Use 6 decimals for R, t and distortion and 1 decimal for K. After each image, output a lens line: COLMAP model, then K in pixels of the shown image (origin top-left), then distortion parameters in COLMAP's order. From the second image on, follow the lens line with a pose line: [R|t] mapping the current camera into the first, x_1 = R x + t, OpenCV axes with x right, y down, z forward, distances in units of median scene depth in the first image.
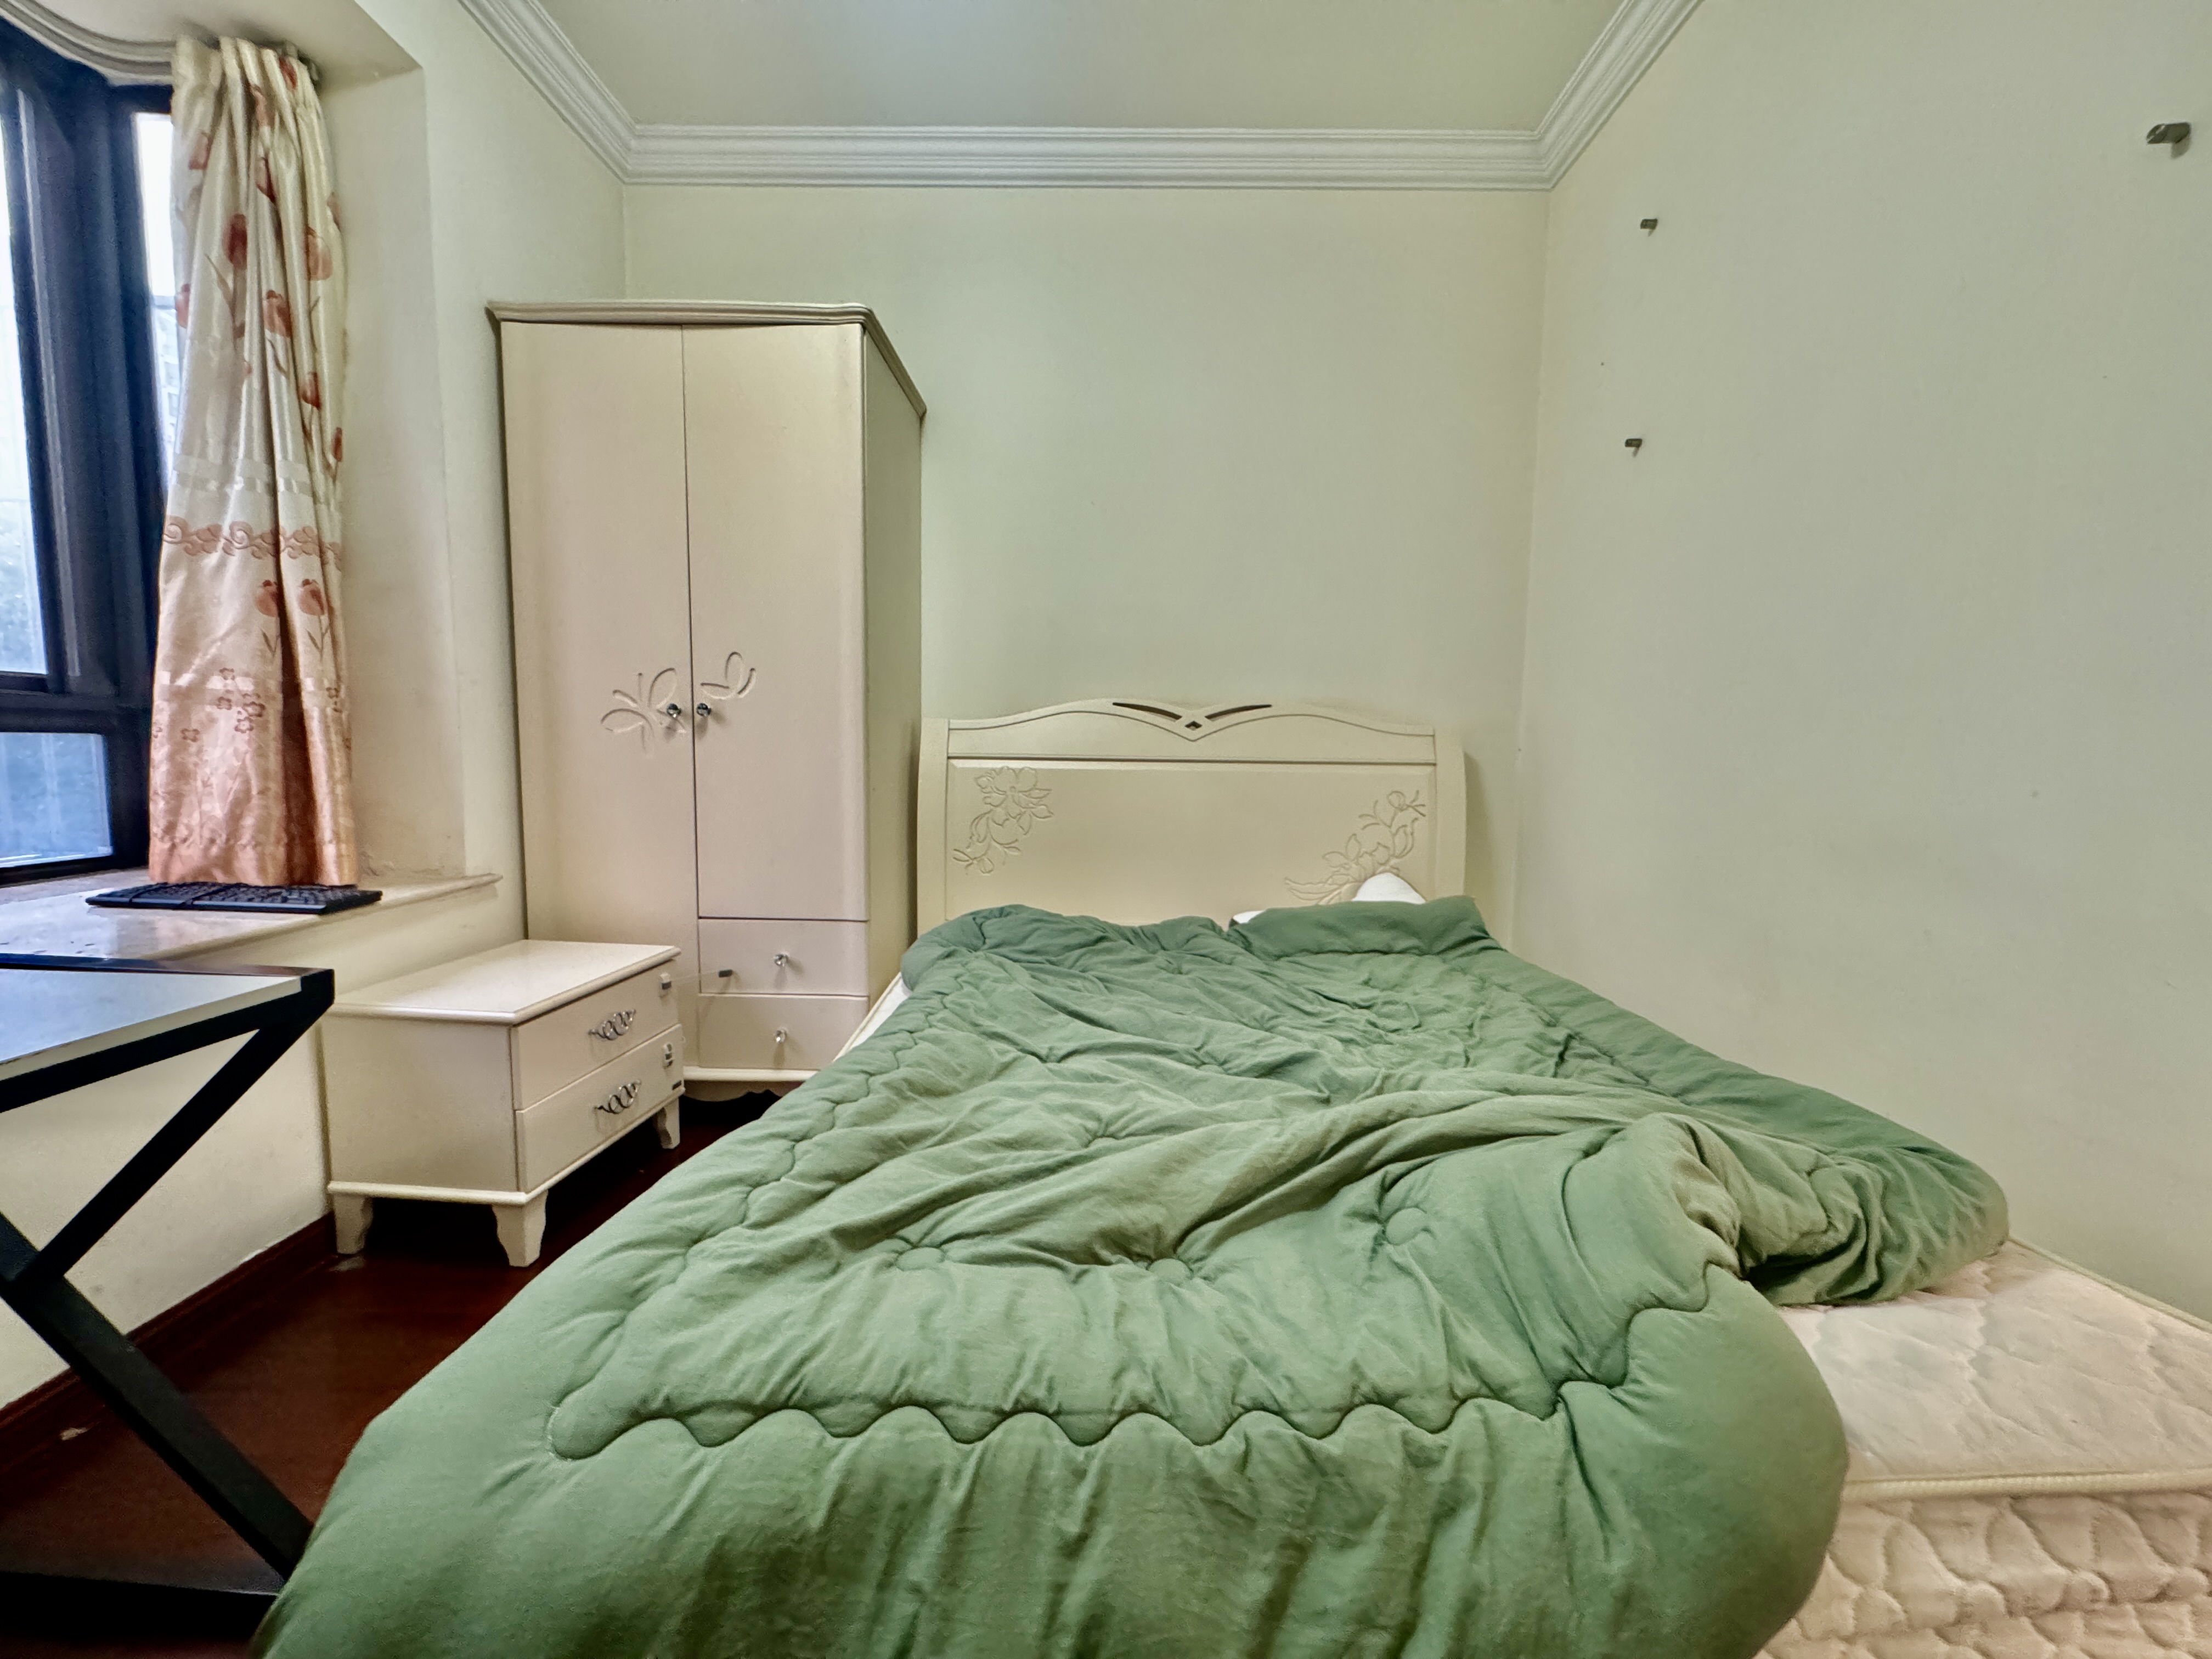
lens RADIAL K [[882.4, 0, 1106.7], [0, 882.4, 826.6], [0, 0, 1]] dist [-0.002645, 0.000459]
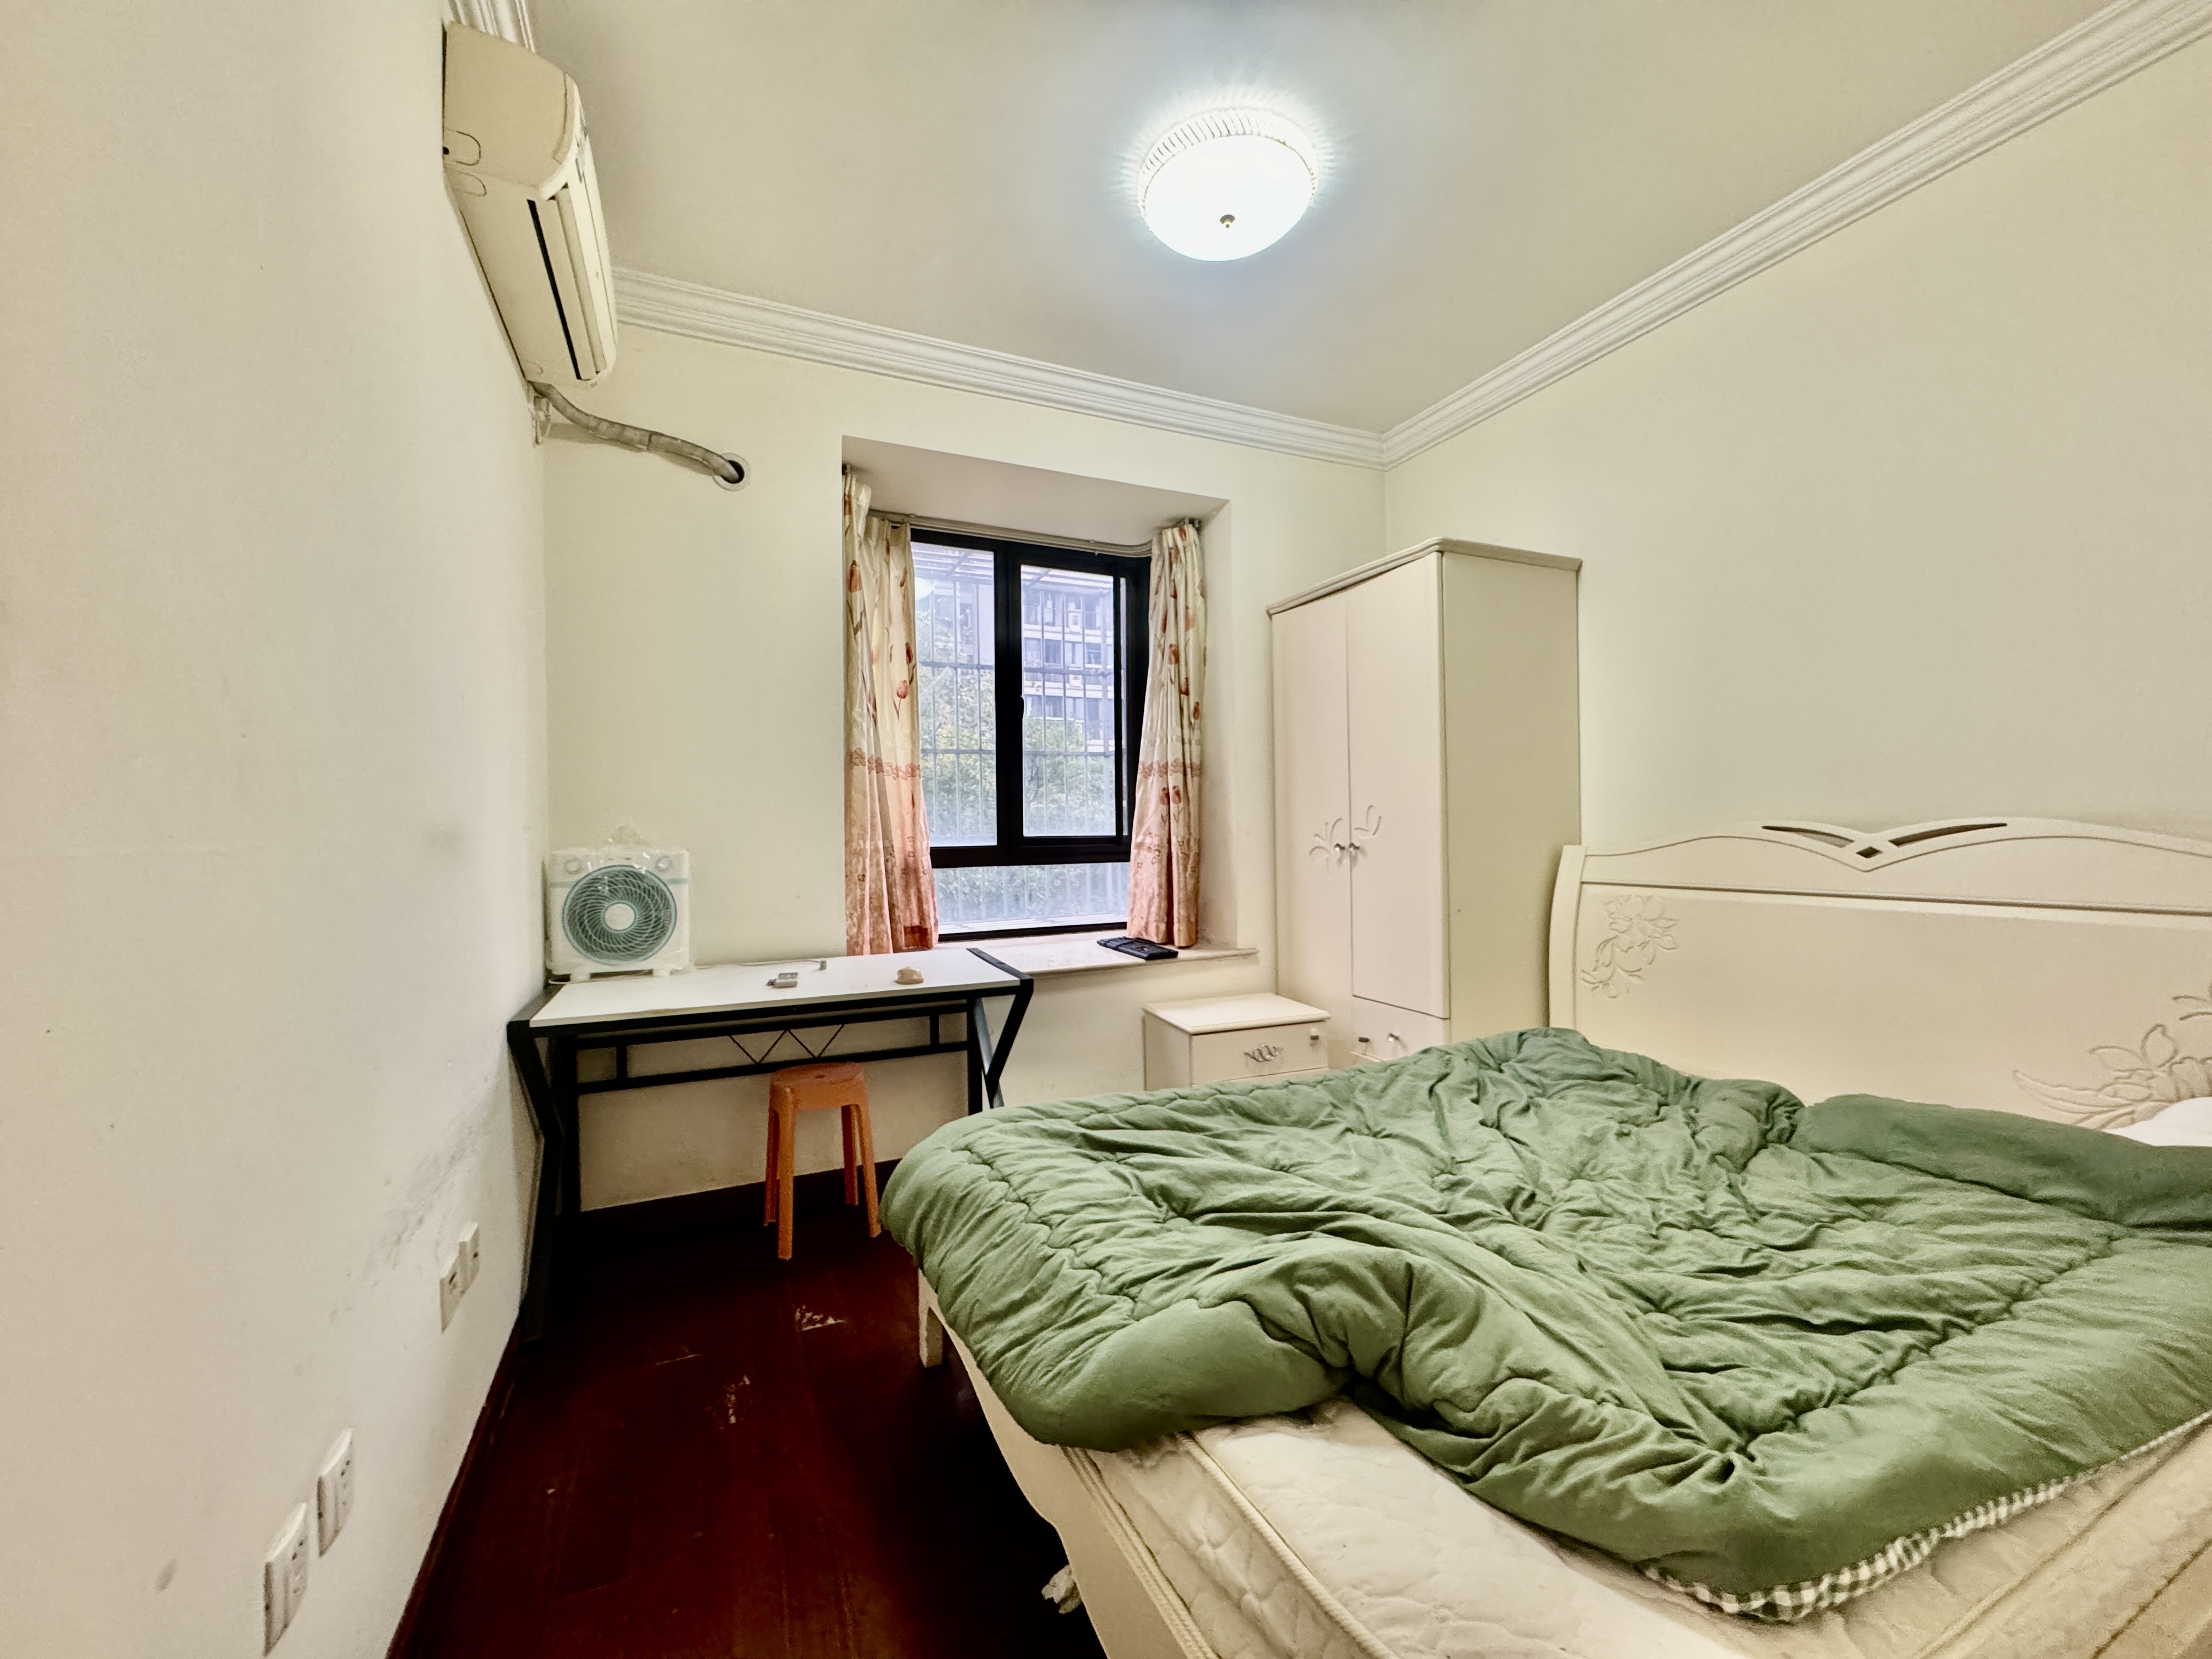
lens RADIAL K [[882.4, 0, 1108.5], [0, 882.4, 829.7], [0, 0, 1]] dist [-0.002645, 0.000459]
pose [[0.426061, -0.020932, -0.904452, 0.763965], [-0.063262, 0.996596, -0.052866, -0.071326], [0.902480, 0.079742, 0.423287, 0.054275]]
